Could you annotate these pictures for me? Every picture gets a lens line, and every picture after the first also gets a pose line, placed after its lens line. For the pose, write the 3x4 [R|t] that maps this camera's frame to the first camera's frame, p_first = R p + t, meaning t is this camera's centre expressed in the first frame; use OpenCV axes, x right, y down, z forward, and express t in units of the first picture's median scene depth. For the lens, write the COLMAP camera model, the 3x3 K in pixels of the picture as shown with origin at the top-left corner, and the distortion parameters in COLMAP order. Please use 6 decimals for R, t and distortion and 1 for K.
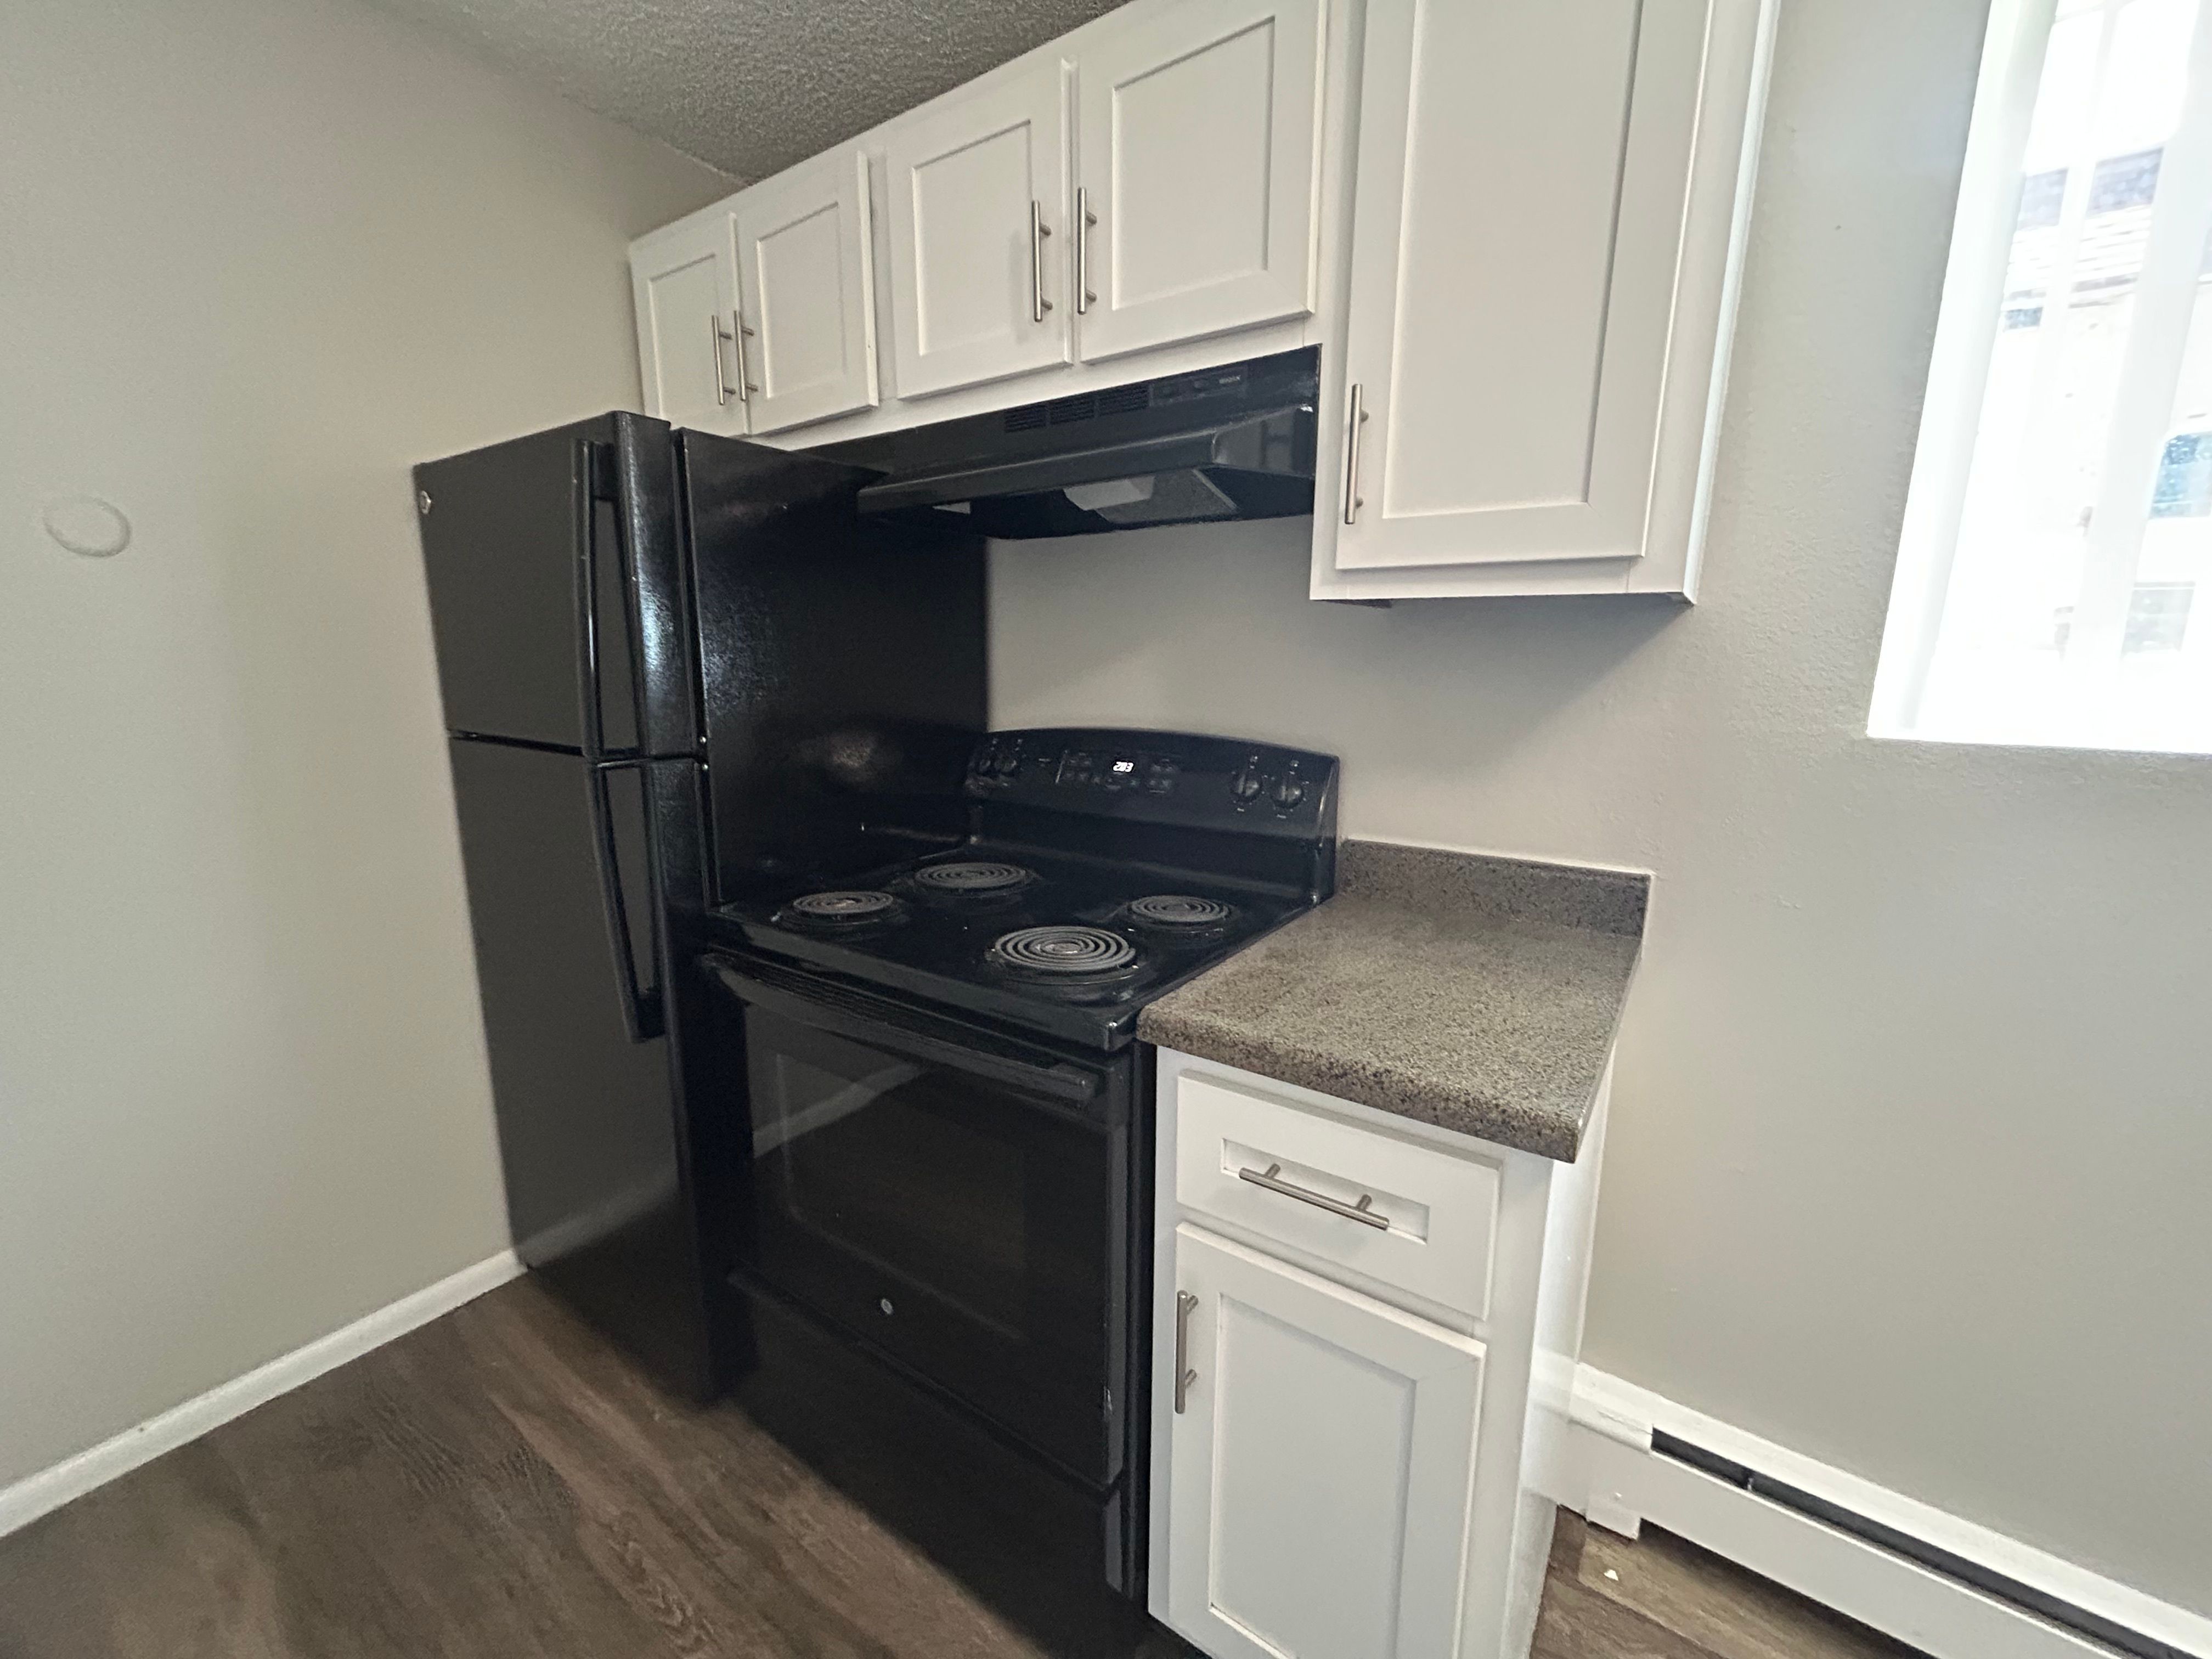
lens RADIAL K [[894.0, 0, 1104.4], [0, 894.0, 815.4], [0, 0, 1]] dist [-0.001499, -0.000483]
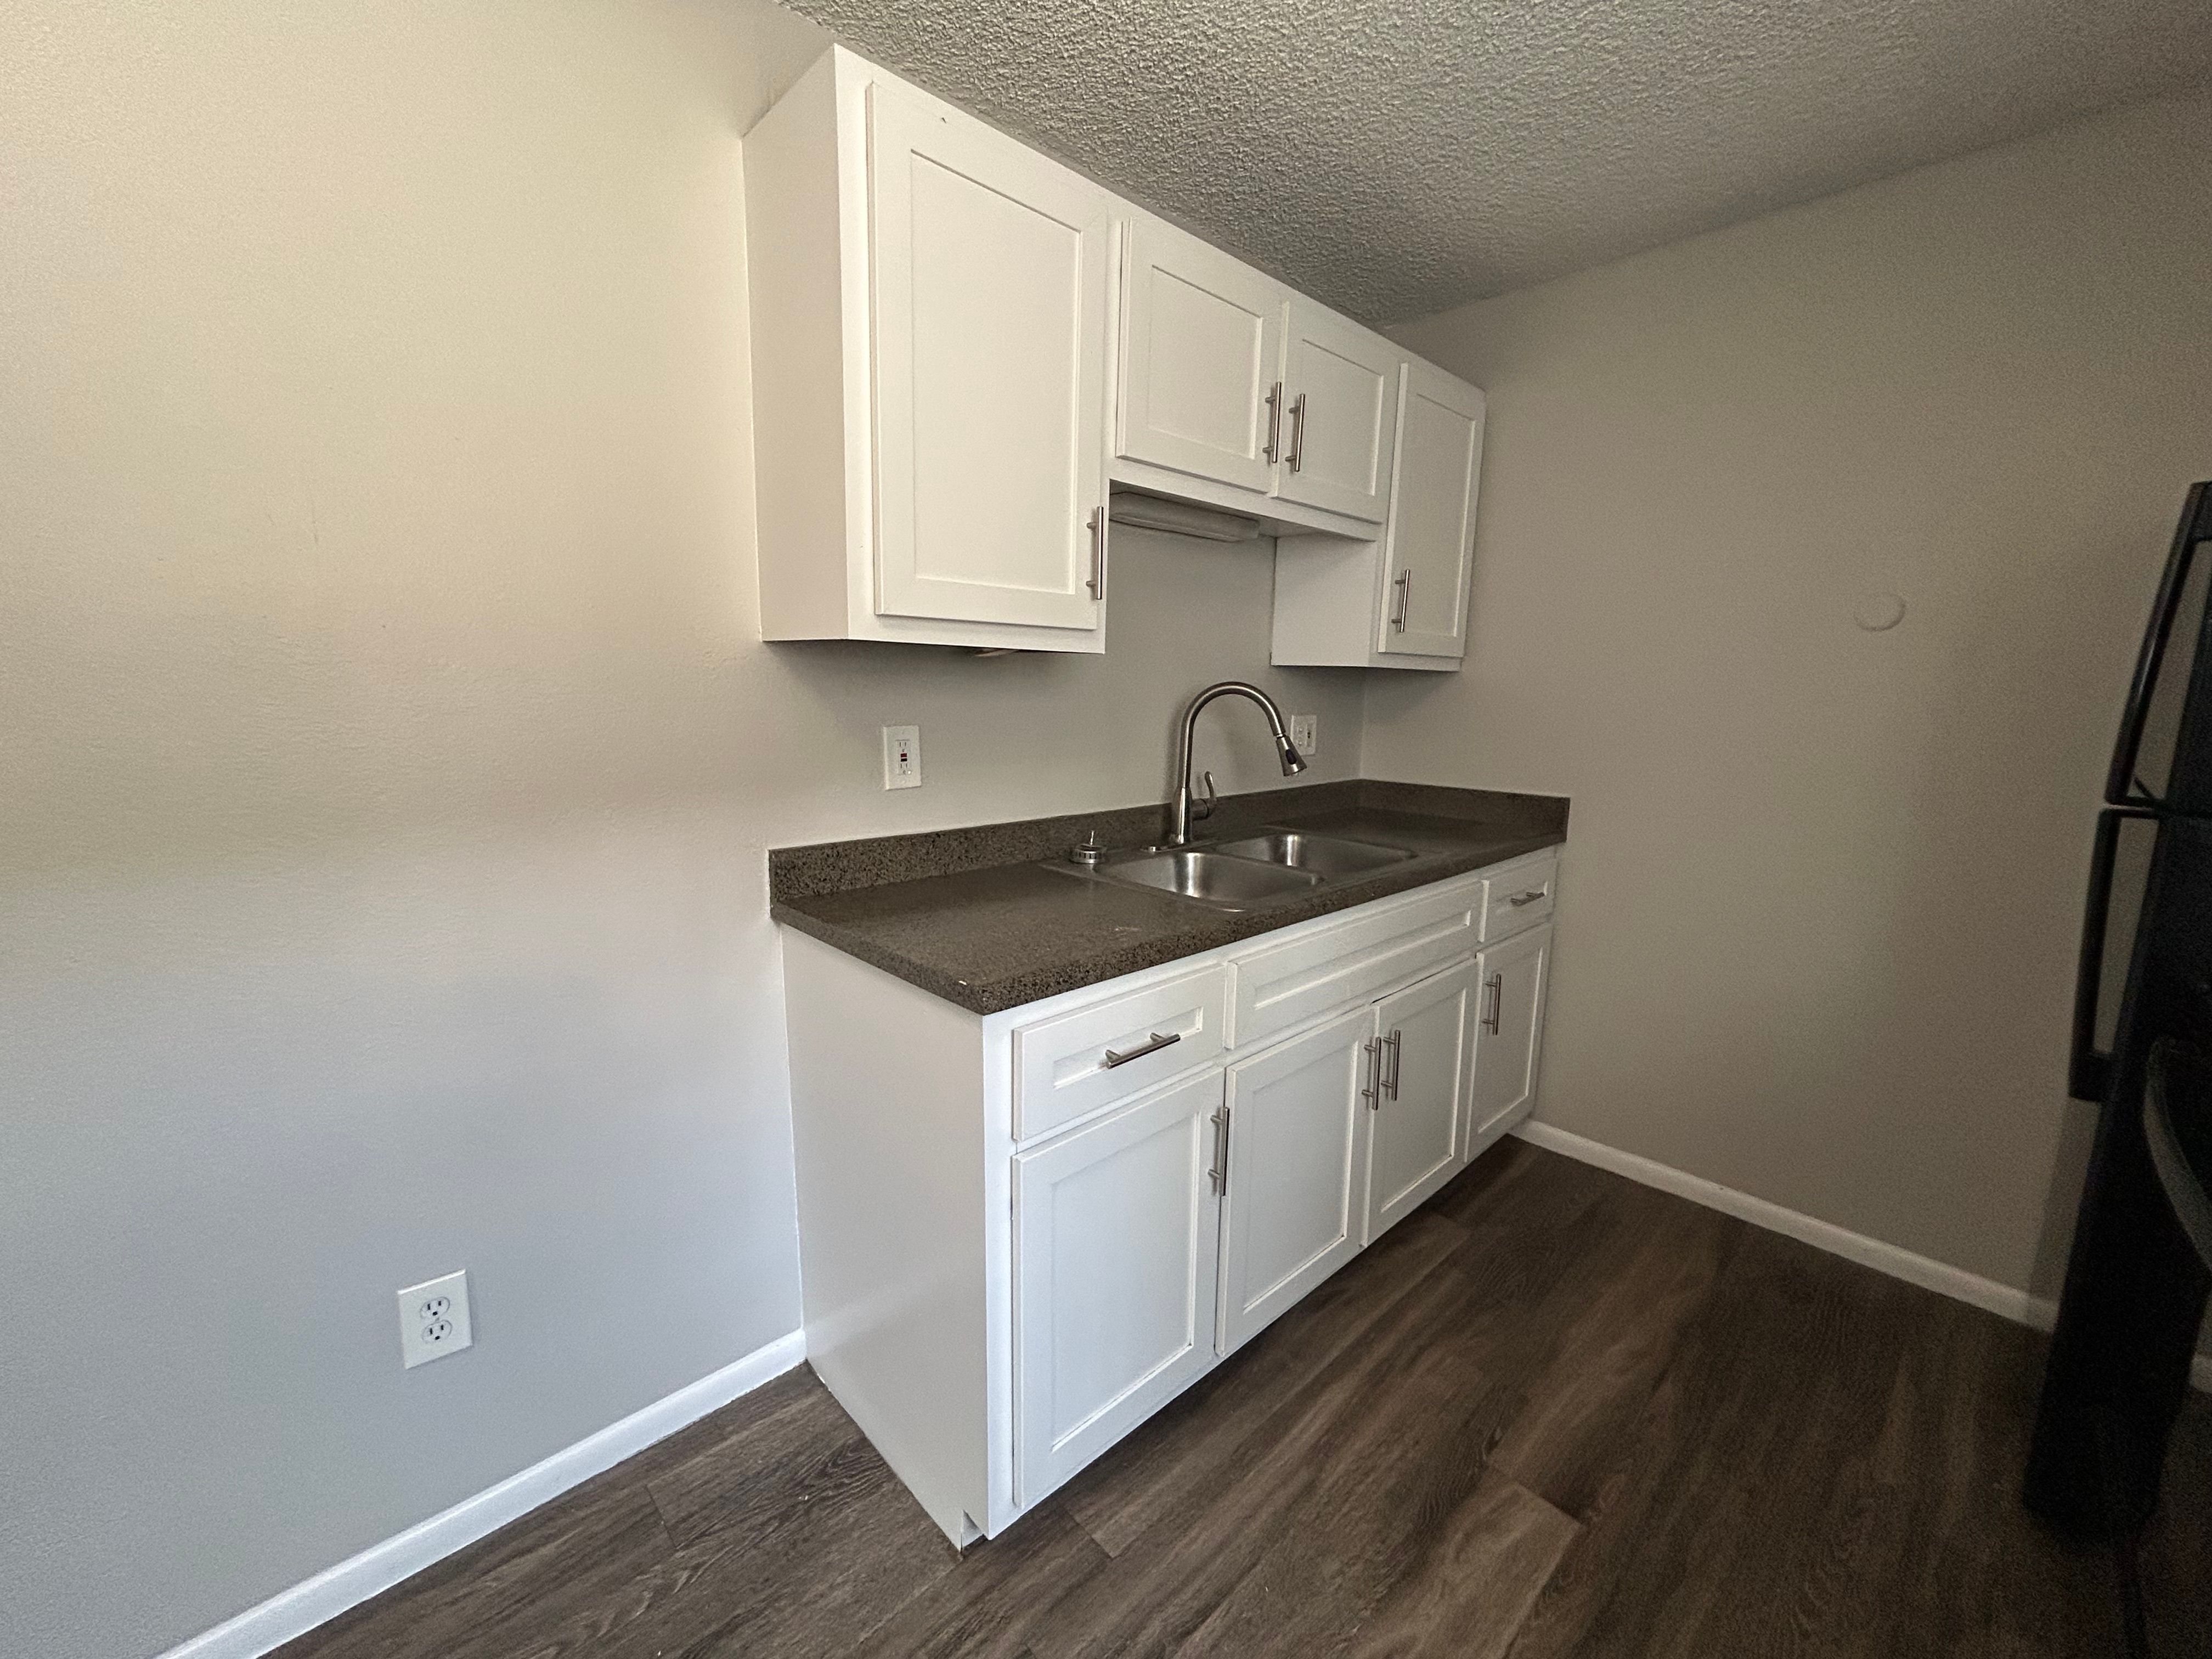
lens RADIAL K [[894.0, 0, 1106.1], [0, 894.0, 827.8], [0, 0, 1]] dist [-0.001499, -0.000483]
pose [[-0.204847, 0.146949, -0.967700, 0.577089], [-0.180600, 0.966016, 0.184923, -0.018143], [0.961988, 0.212647, -0.171346, 0.096730]]
